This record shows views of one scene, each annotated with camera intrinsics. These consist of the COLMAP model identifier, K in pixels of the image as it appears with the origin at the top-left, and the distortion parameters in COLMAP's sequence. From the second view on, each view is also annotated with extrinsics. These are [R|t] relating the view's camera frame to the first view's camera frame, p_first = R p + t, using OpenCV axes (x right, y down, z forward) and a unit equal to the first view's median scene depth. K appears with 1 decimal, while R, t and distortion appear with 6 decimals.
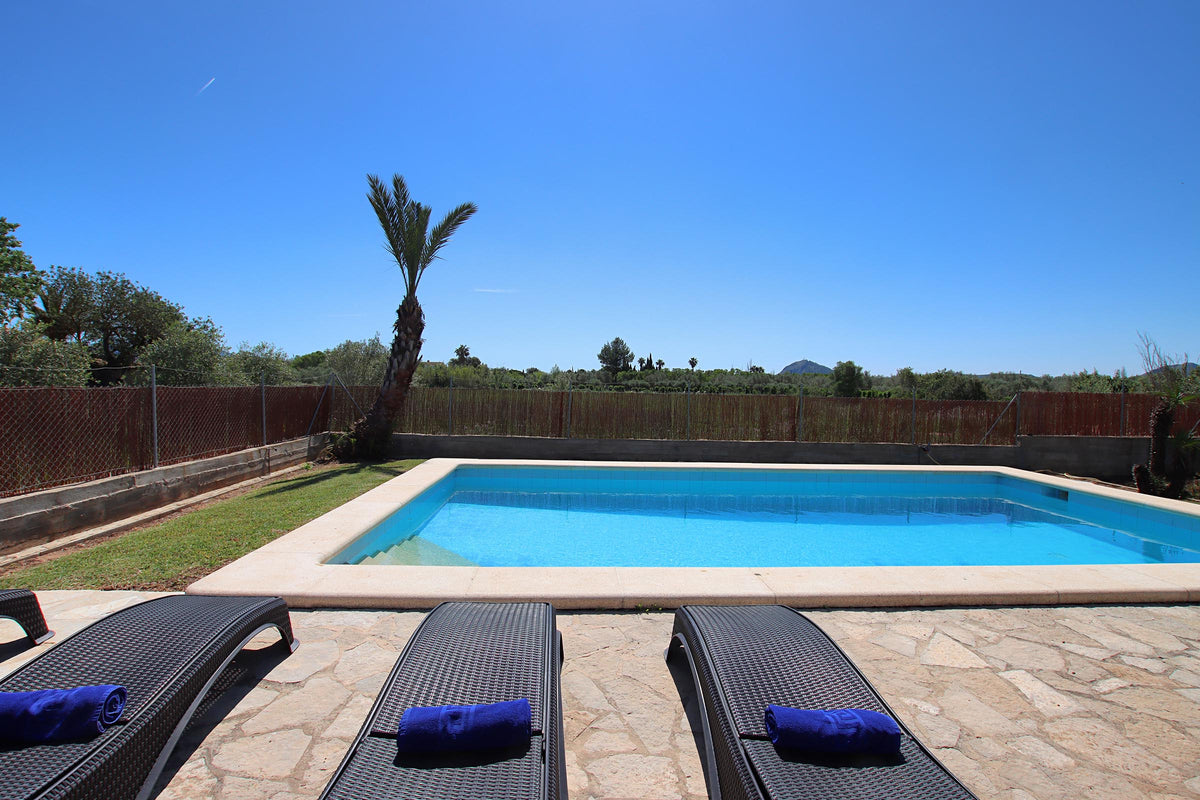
lens RADIAL K [[578.9, 0, 616.4], [0, 578.9, 397.4], [0, 0, 1]] dist [-0.000668, 0.000532]
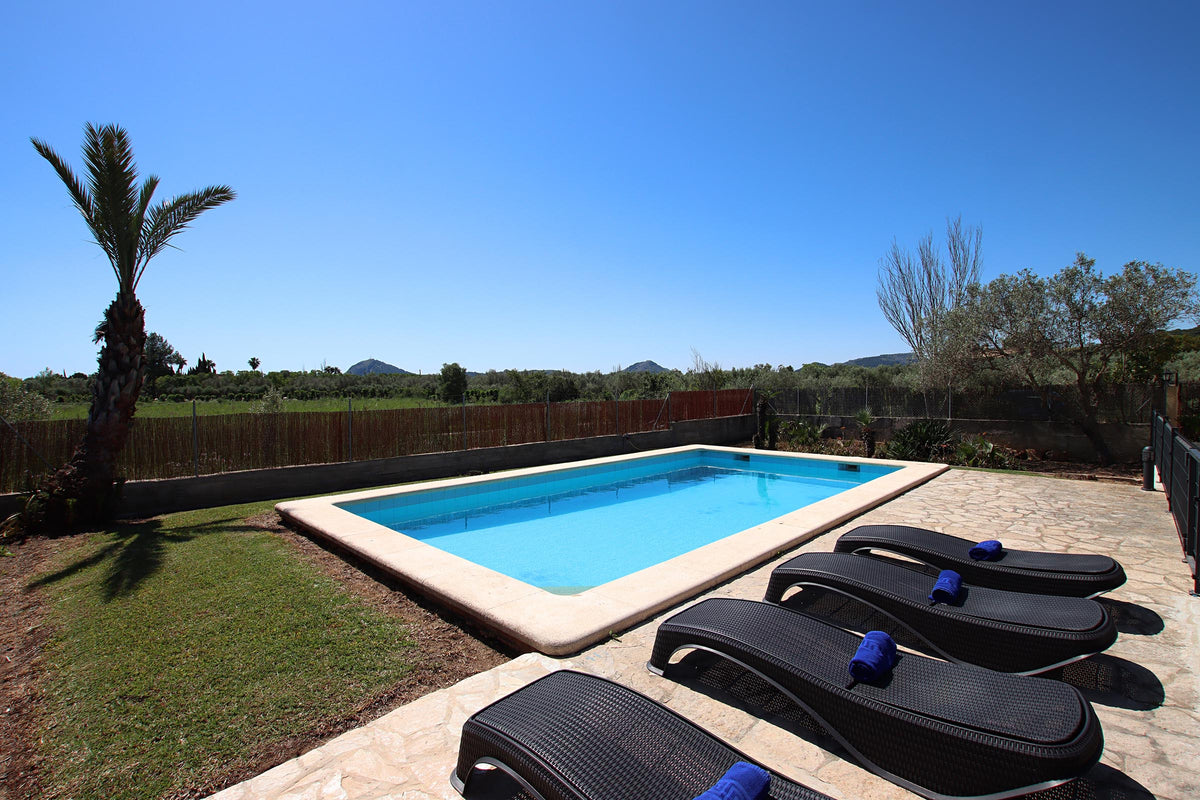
lens RADIAL K [[578.9, 0, 616.4], [0, 578.9, 397.4], [0, 0, 1]] dist [-0.000668, 0.000532]
pose [[0.735668, -0.044470, 0.675881, -0.107010], [0.041553, 0.998926, 0.020496, -0.008958], [-0.676067, 0.013007, 0.736725, 0.008571]]
